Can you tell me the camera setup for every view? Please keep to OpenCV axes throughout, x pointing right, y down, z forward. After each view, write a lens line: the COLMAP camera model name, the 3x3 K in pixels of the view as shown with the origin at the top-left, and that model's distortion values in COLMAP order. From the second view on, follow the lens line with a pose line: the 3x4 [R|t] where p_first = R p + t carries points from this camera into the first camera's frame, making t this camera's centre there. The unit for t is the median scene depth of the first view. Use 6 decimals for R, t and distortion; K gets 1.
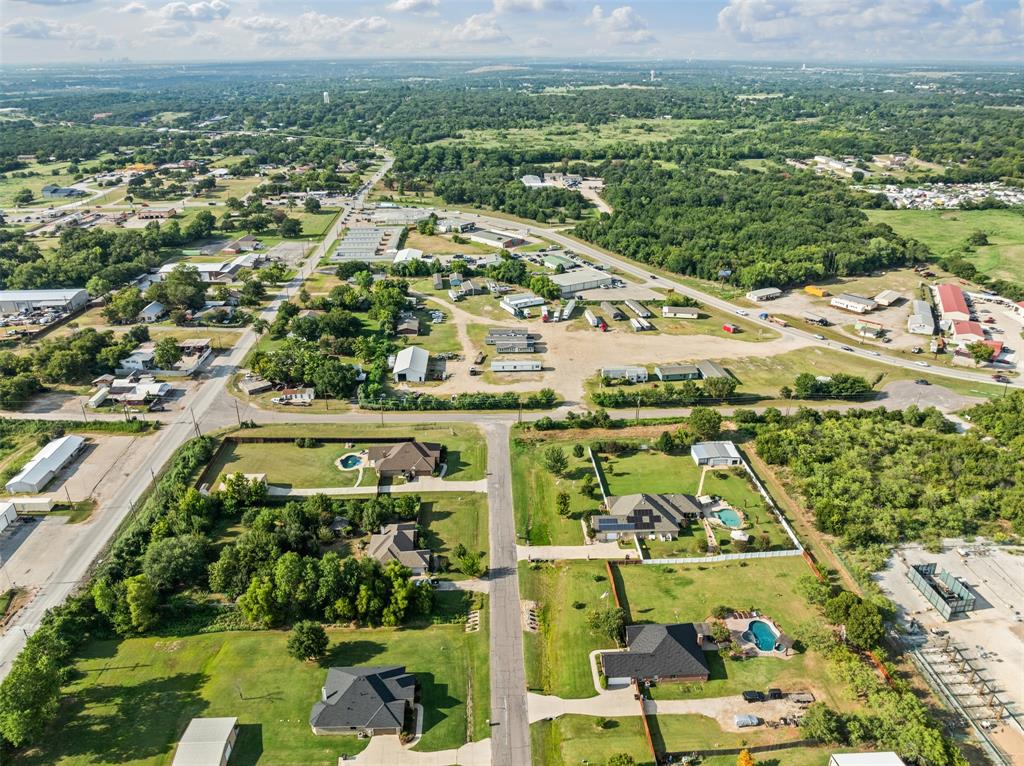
lens RADIAL K [[726.9, 0, 512.0], [0, 726.9, 383.0], [0, 0, 1]] dist [-0.050872, 0.021253]
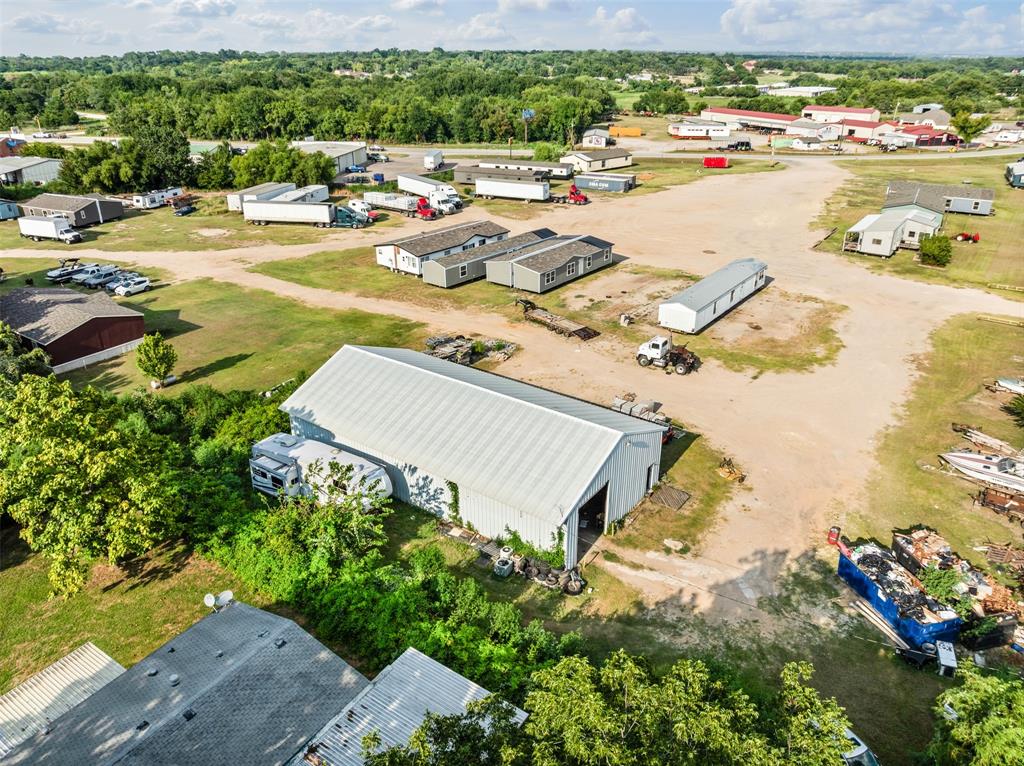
lens RADIAL K [[726.9, 0, 512.0], [0, 726.9, 383.0], [0, 0, 1]] dist [-0.050872, 0.021253]
pose [[0.627846, -0.327693, 0.705994, -0.264764], [0.326379, 0.934297, 0.143410, -0.060892], [-0.706602, 0.140382, 0.693546, 0.955012]]
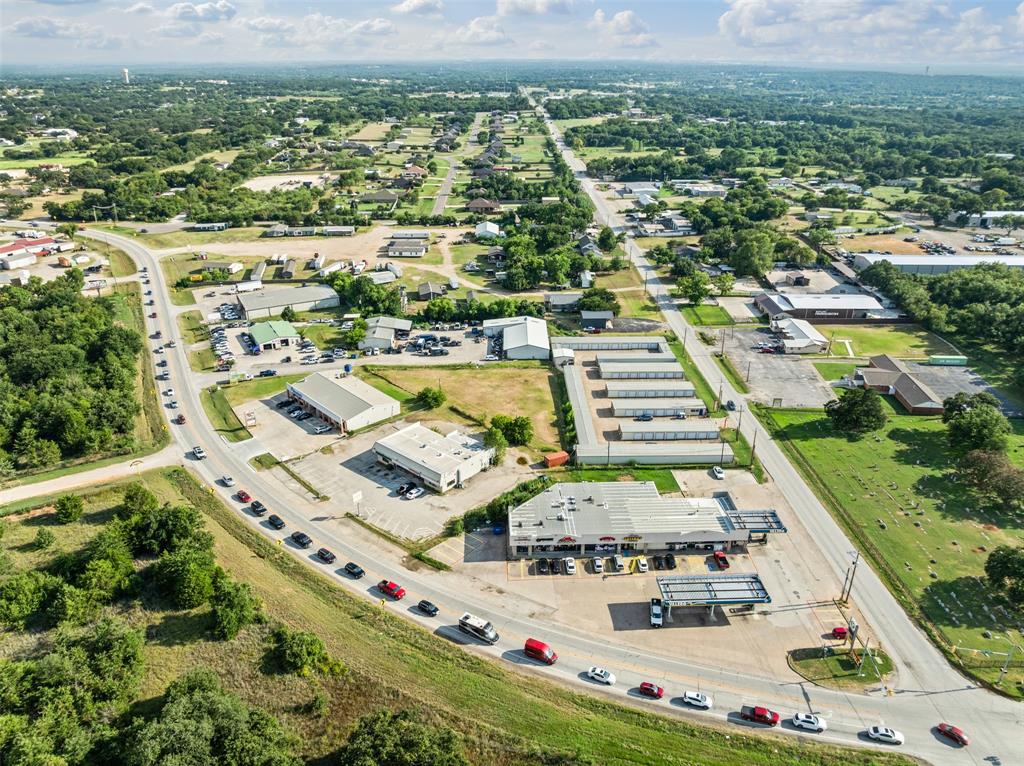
lens RADIAL K [[726.9, 0, 512.0], [0, 726.9, 383.0], [0, 0, 1]] dist [-0.050872, 0.021253]
pose [[-0.999797, -0.010337, 0.017271, -0.232952], [0.006347, 0.652384, 0.757862, -0.965632], [-0.019101, 0.757818, -0.652186, 2.309760]]
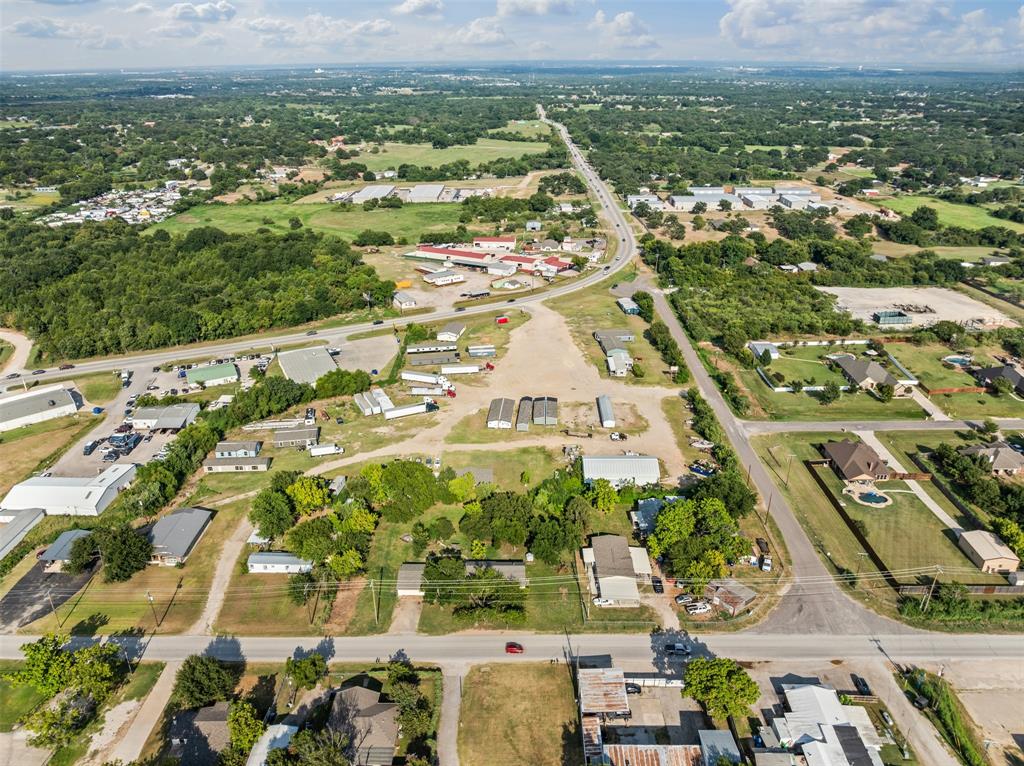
lens RADIAL K [[726.9, 0, 512.0], [0, 726.9, 383.0], [0, 0, 1]] dist [-0.050872, 0.021253]
pose [[0.062031, -0.408664, 0.910574, -0.870076], [0.422560, 0.837284, 0.346986, -0.447939], [-0.904210, 0.363248, 0.224623, 0.977344]]
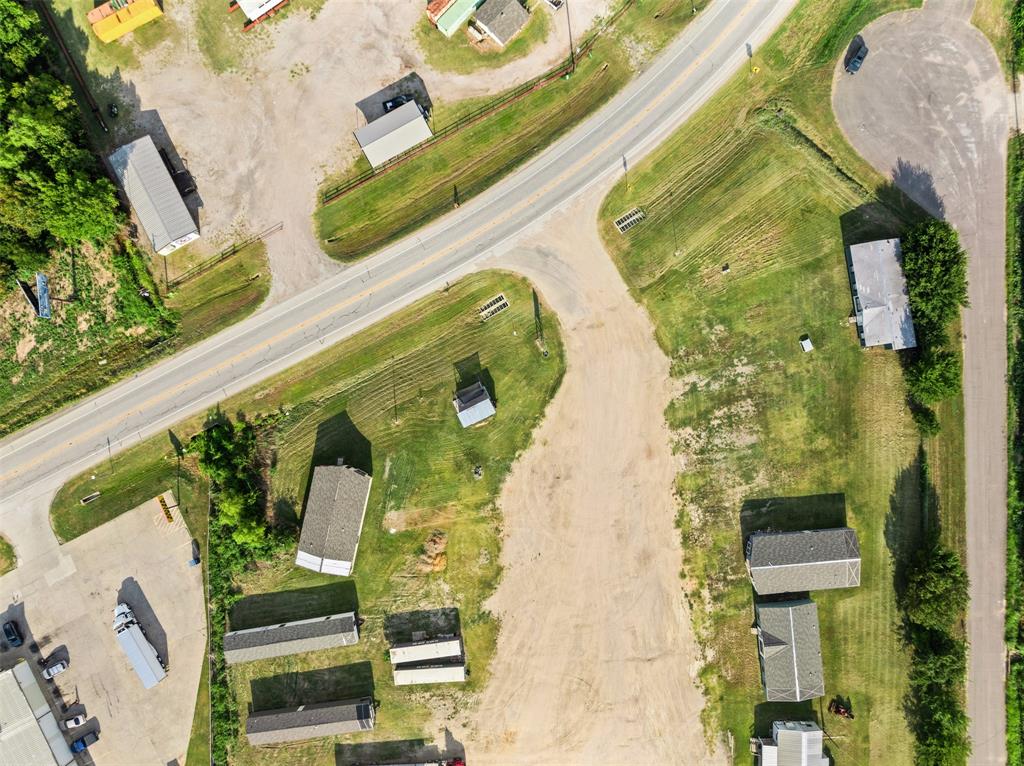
lens RADIAL K [[719.4, 0, 513.0], [0, 719.4, 510.6], [0, 0, 1]] dist [-0.048428, 0.018261]
pose [[0.050015, -0.998748, -0.001180, 0.318062], [0.441205, 0.021035, 0.897160, -0.469380], [-0.896012, -0.045392, 0.441705, 1.036145]]
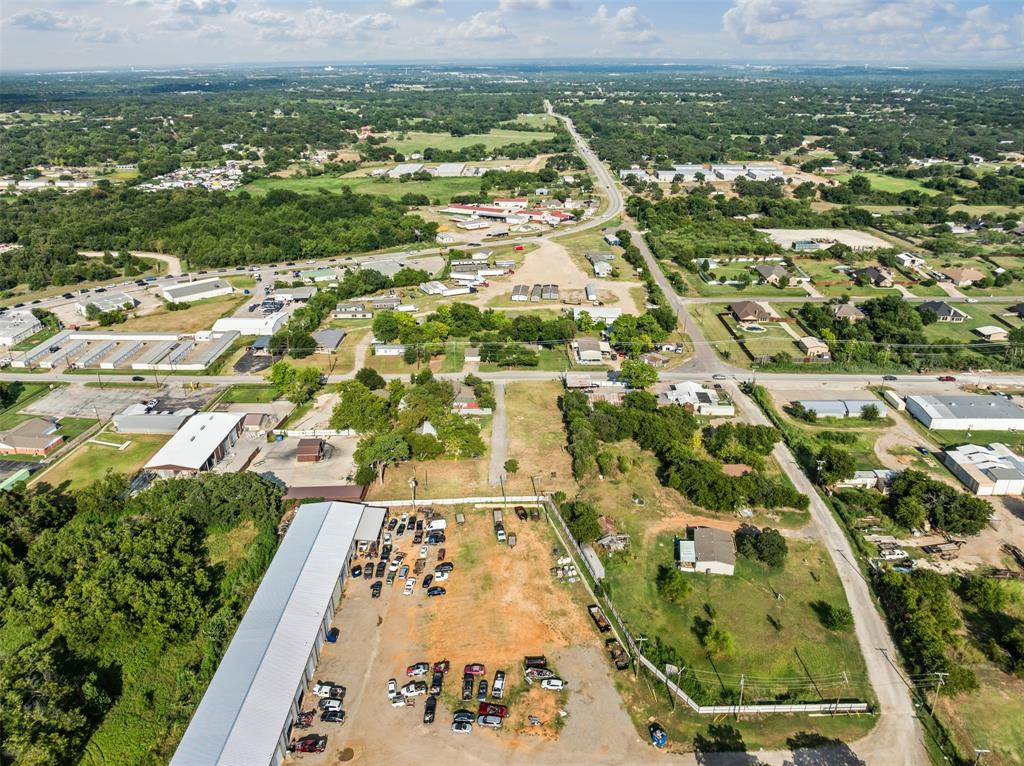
lens RADIAL K [[733.5, 0, 512.0], [0, 733.5, 383.0], [0, 0, 1]] dist [-0.042132, 0.005470]
pose [[0.071154, -0.406973, 0.910665, -1.406052], [0.422077, 0.839498, 0.342190, -0.439333], [-0.903763, 0.360023, 0.231508, 0.965096]]
